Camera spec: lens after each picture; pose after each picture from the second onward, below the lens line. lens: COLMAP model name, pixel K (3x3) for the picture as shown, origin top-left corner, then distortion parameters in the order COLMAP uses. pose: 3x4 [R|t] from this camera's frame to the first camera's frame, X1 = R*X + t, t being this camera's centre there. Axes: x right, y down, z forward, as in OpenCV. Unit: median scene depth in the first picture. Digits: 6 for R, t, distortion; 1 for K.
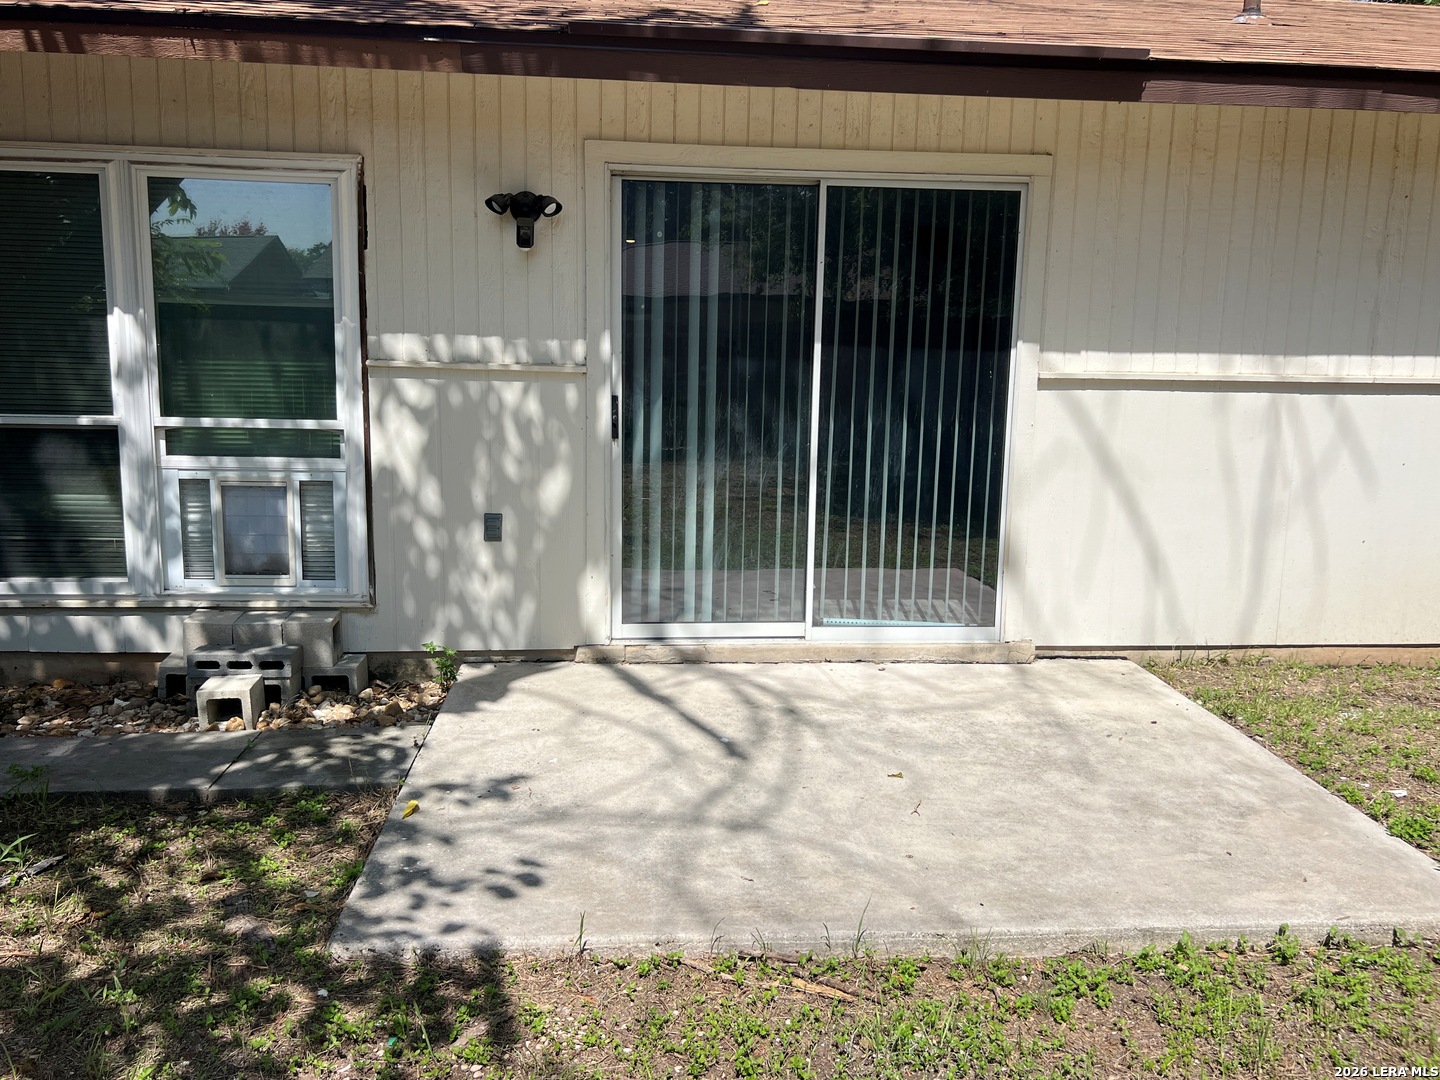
lens RADIAL K [[1157.6, 0, 717.9], [0, 1157.6, 542.3], [0, 0, 1]] dist [0.016605, 0.003632]
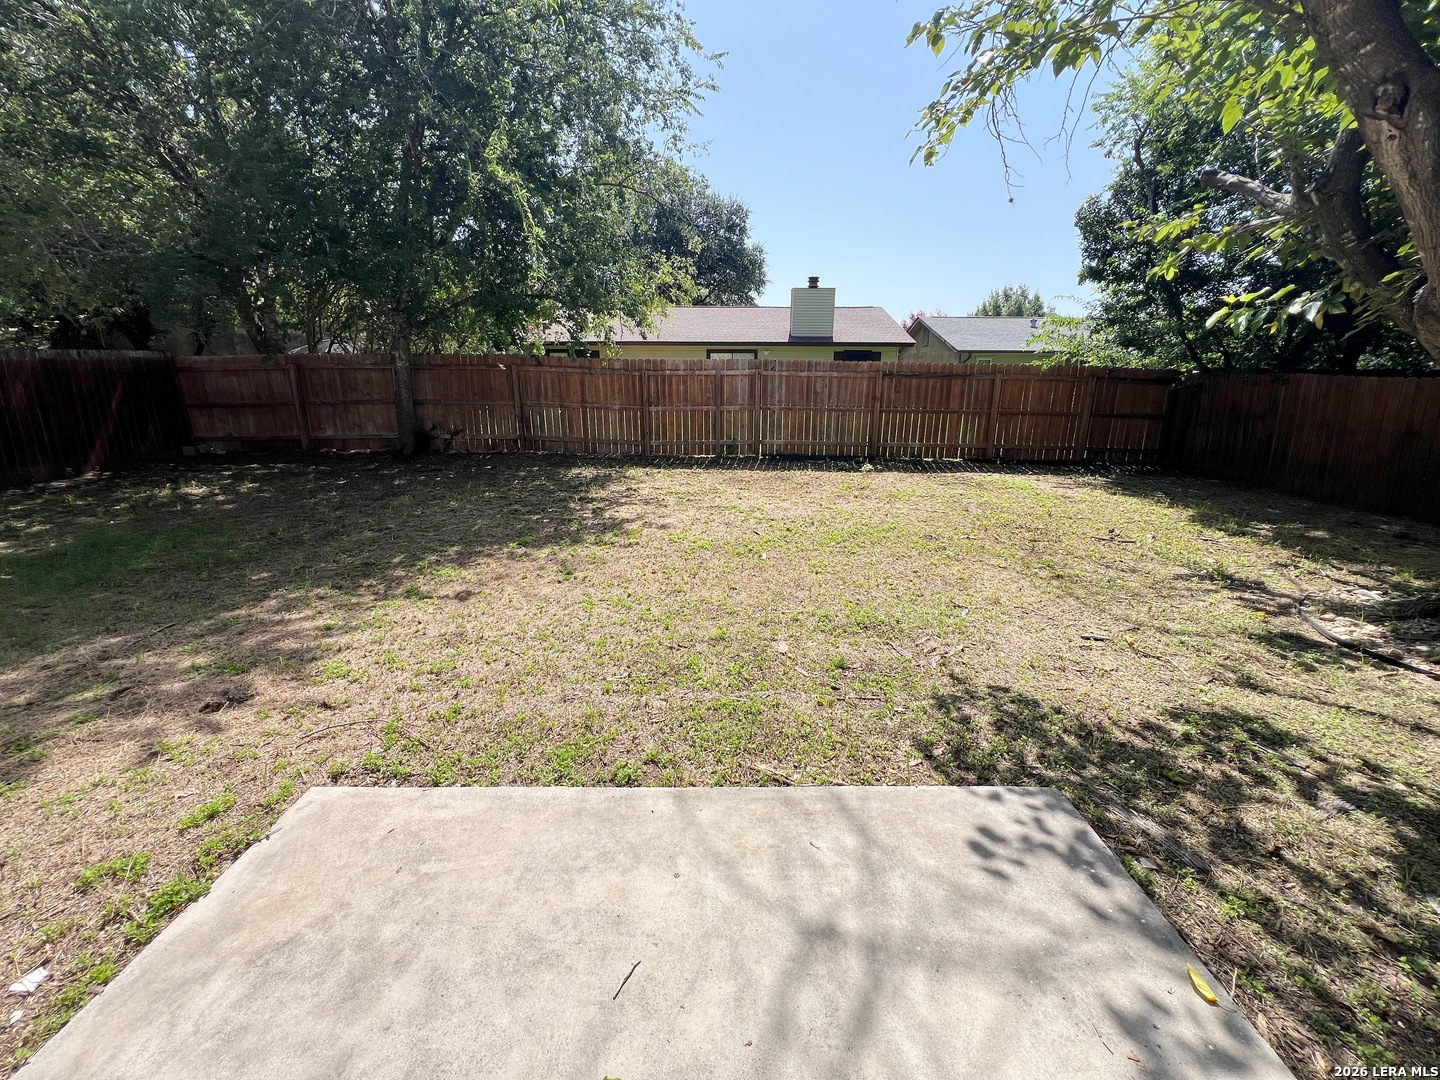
lens RADIAL K [[577.9, 0, 722.2], [0, 577.9, 542.1], [0, 0, 1]] dist [0.000278, -0.000101]
pose [[-0.994941, -0.045484, 0.089575, 0.087130], [-0.003765, 0.907890, 0.419192, -0.298931], [-0.100391, 0.416734, -0.903468, 1.454822]]
